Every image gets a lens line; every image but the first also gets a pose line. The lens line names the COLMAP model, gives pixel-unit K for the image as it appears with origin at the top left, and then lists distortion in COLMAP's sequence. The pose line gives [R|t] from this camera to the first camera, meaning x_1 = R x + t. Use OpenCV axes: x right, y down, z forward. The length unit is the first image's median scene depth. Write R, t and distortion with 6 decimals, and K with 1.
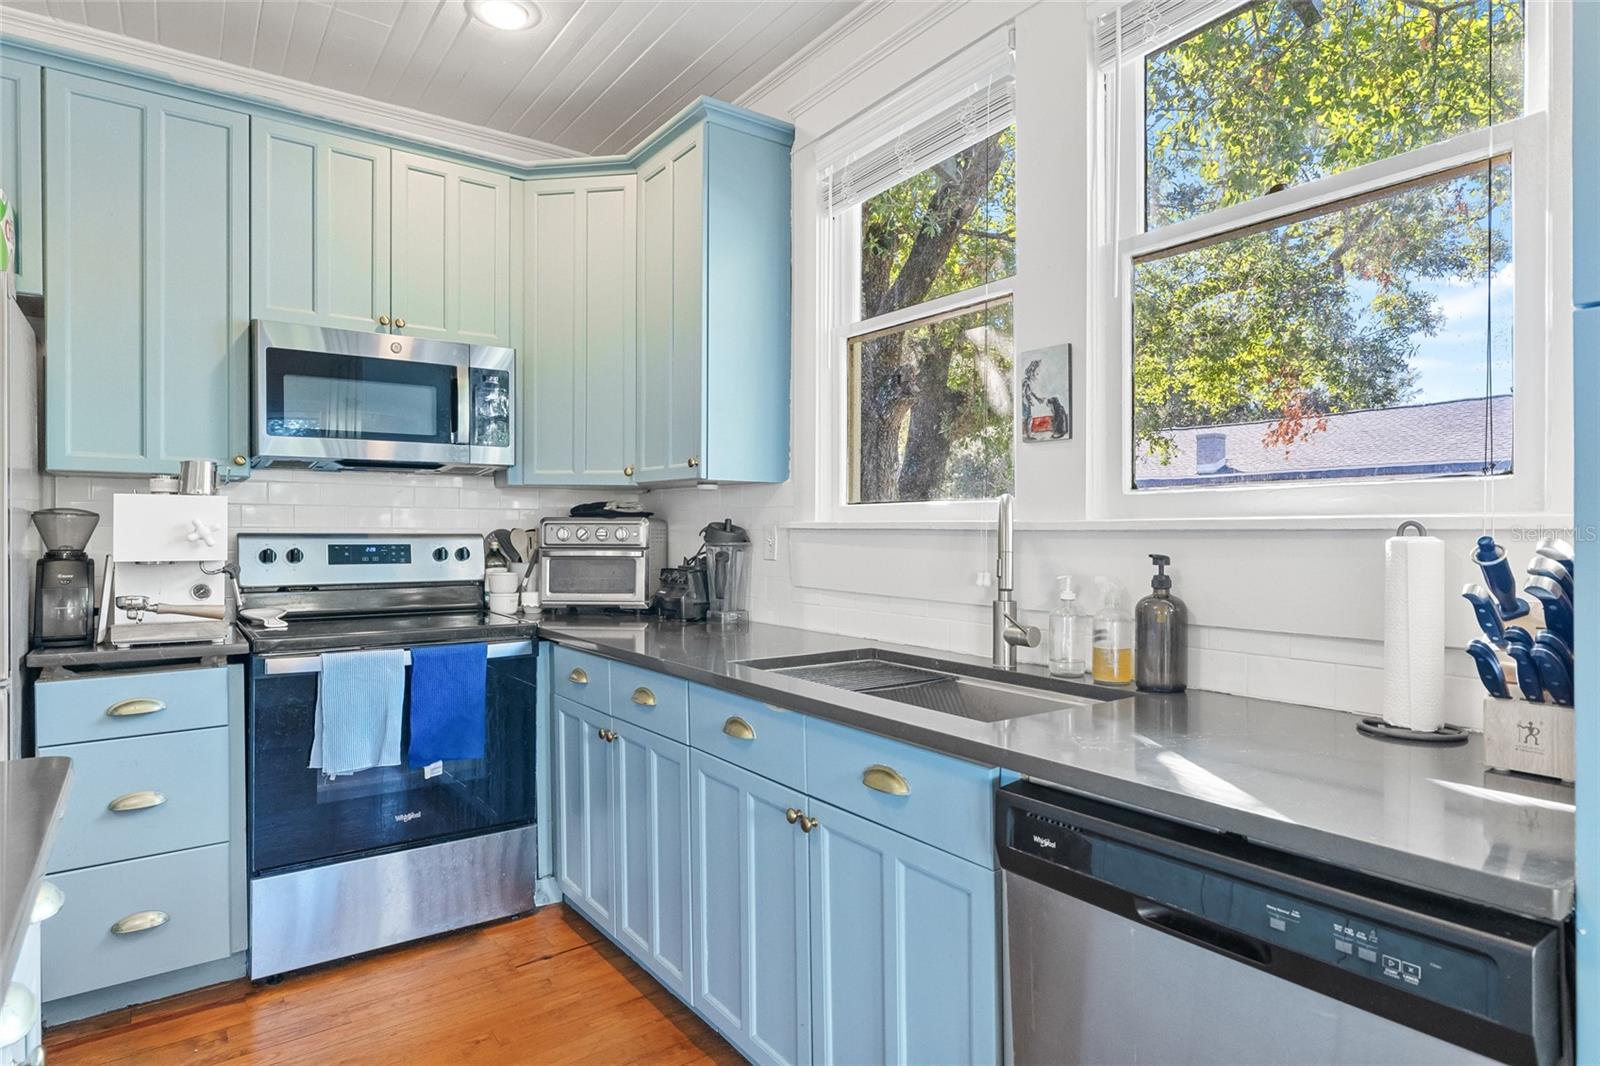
lens RADIAL K [[885.4, 0, 810.5], [0, 885.4, 532.0], [0, 0, 1]] dist [-0.001849, 0.000288]
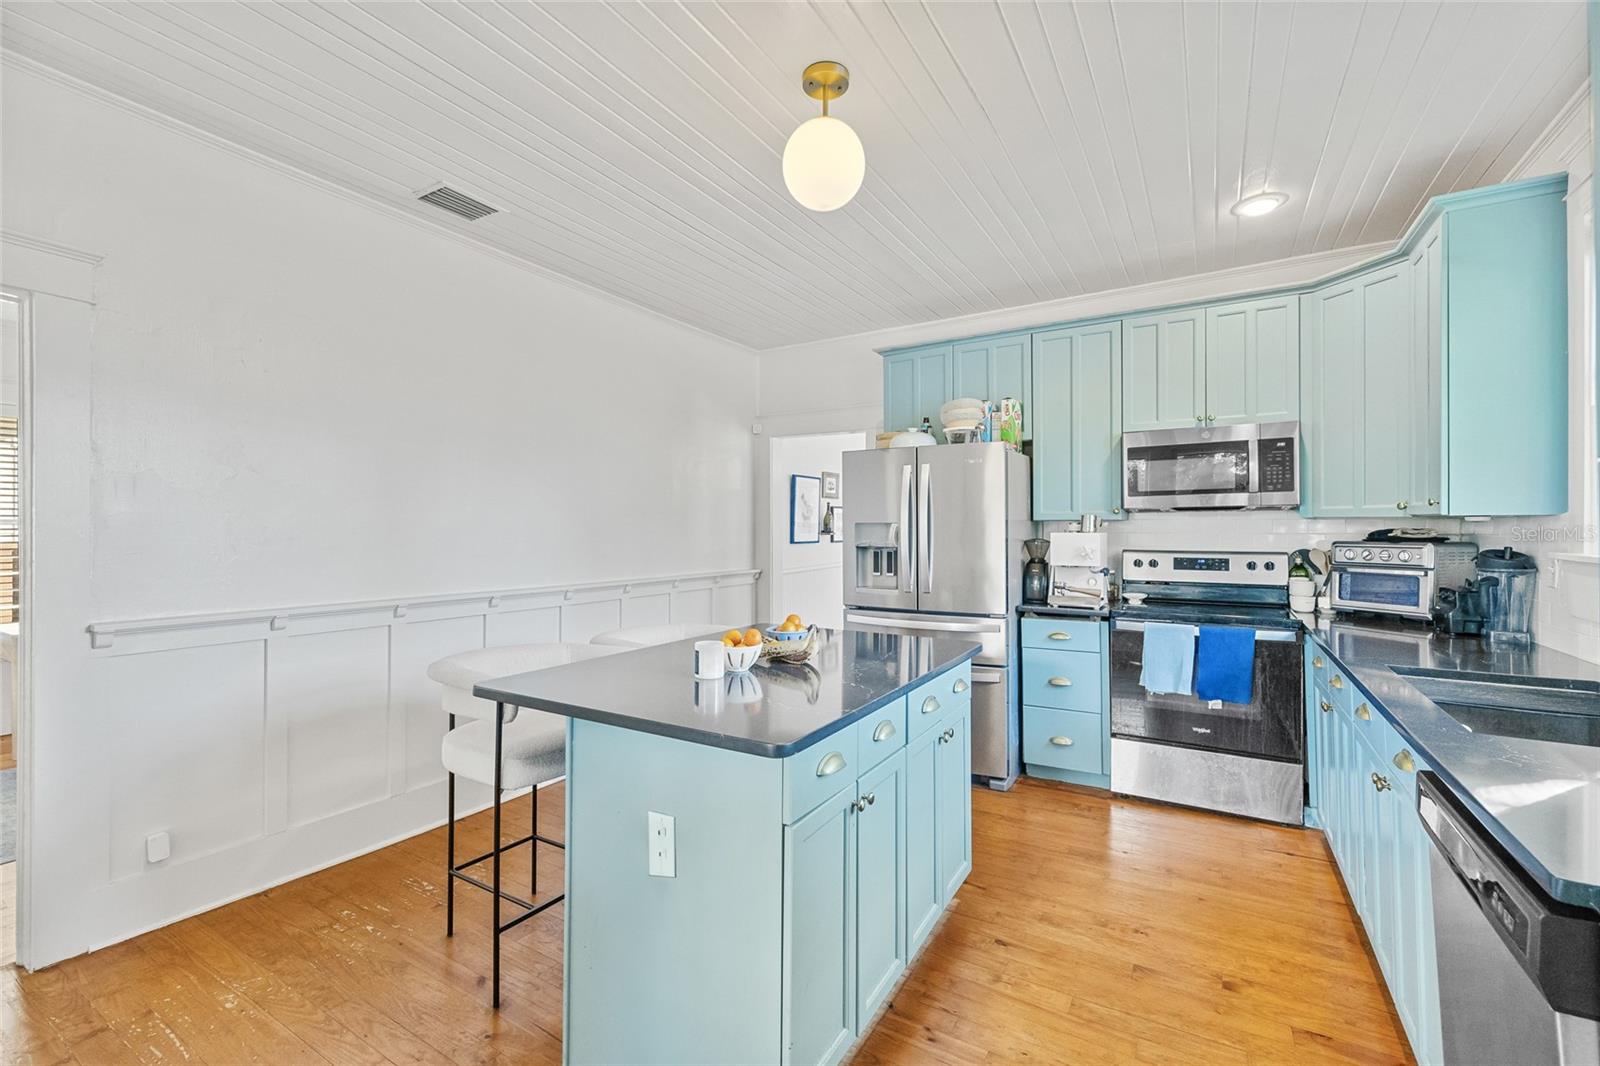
lens RADIAL K [[676.1, 0, 801.9], [0, 676.1, 526.0], [0, 0, 1]] dist [0.000560, -0.000086]
pose [[0.392279, -0.006212, -0.919825, 0.421022], [0.001070, 0.999980, -0.006297, -0.045699], [0.919845, 0.001486, 0.392278, -0.161403]]
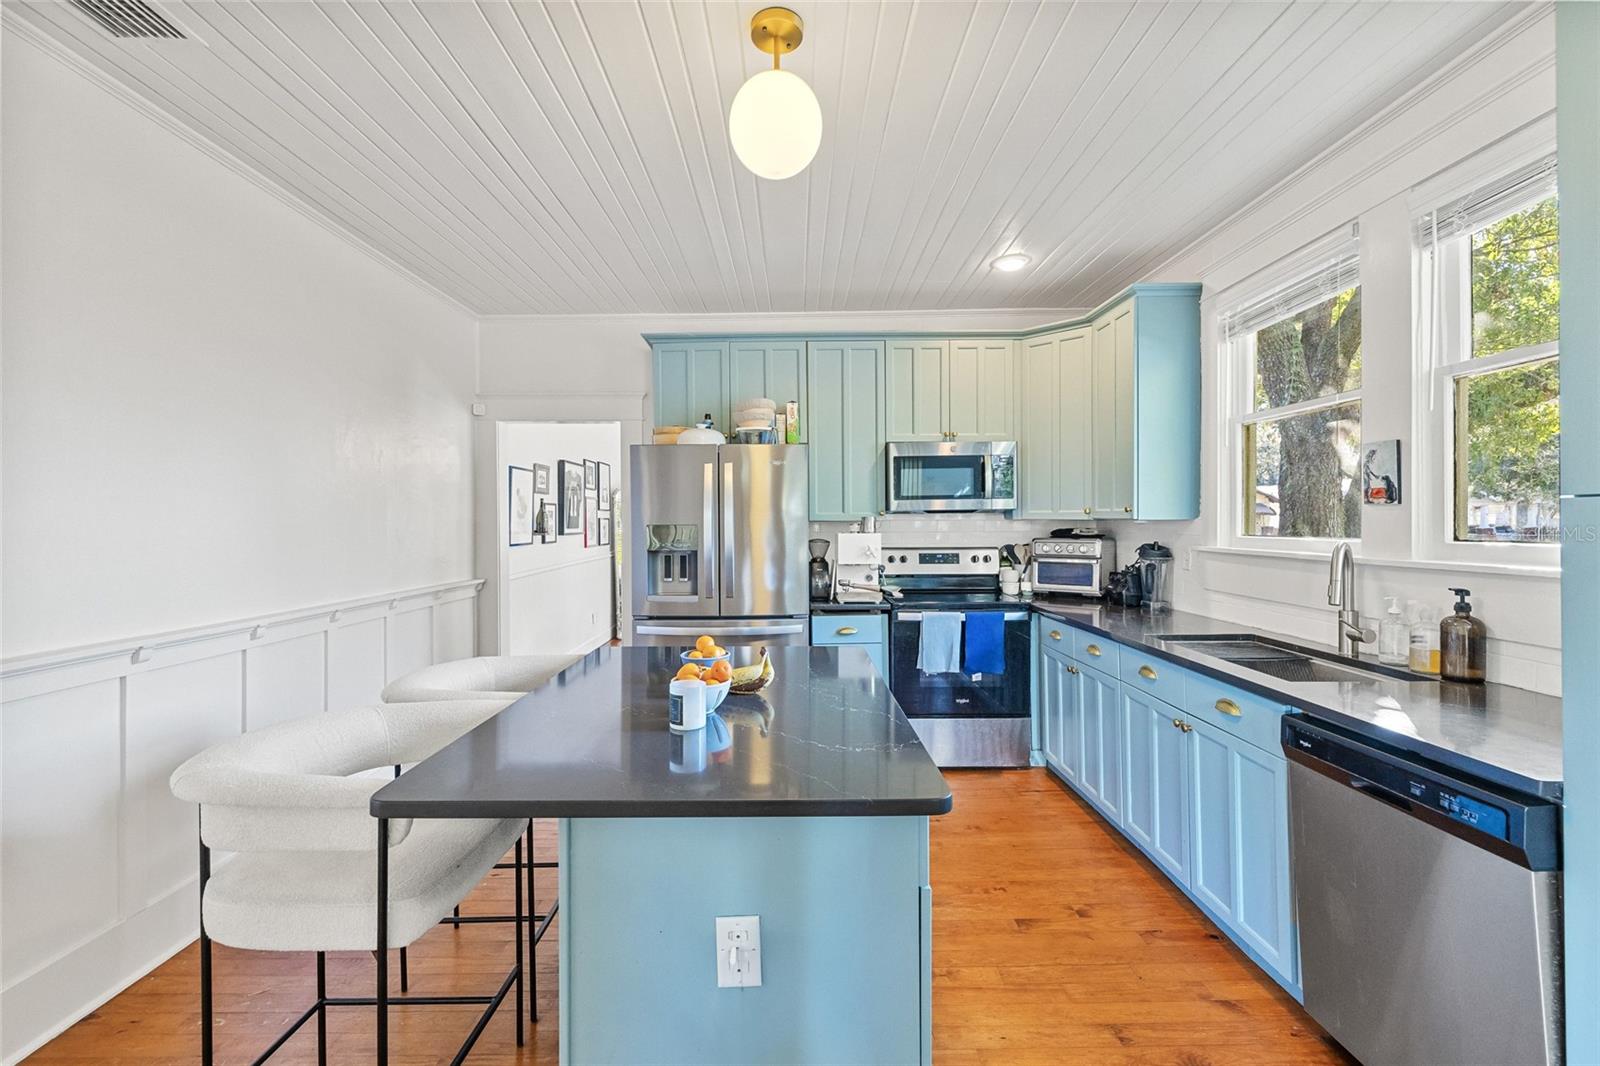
lens RADIAL K [[676.1, 0, 797.7], [0, 676.1, 524.7], [0, 0, 1]] dist [0.000560, -0.000086]
pose [[0.810760, -0.003192, -0.585370, 0.113172], [0.005753, 0.999980, 0.002516, -0.064008], [0.585351, -0.005408, 0.810762, -0.398441]]
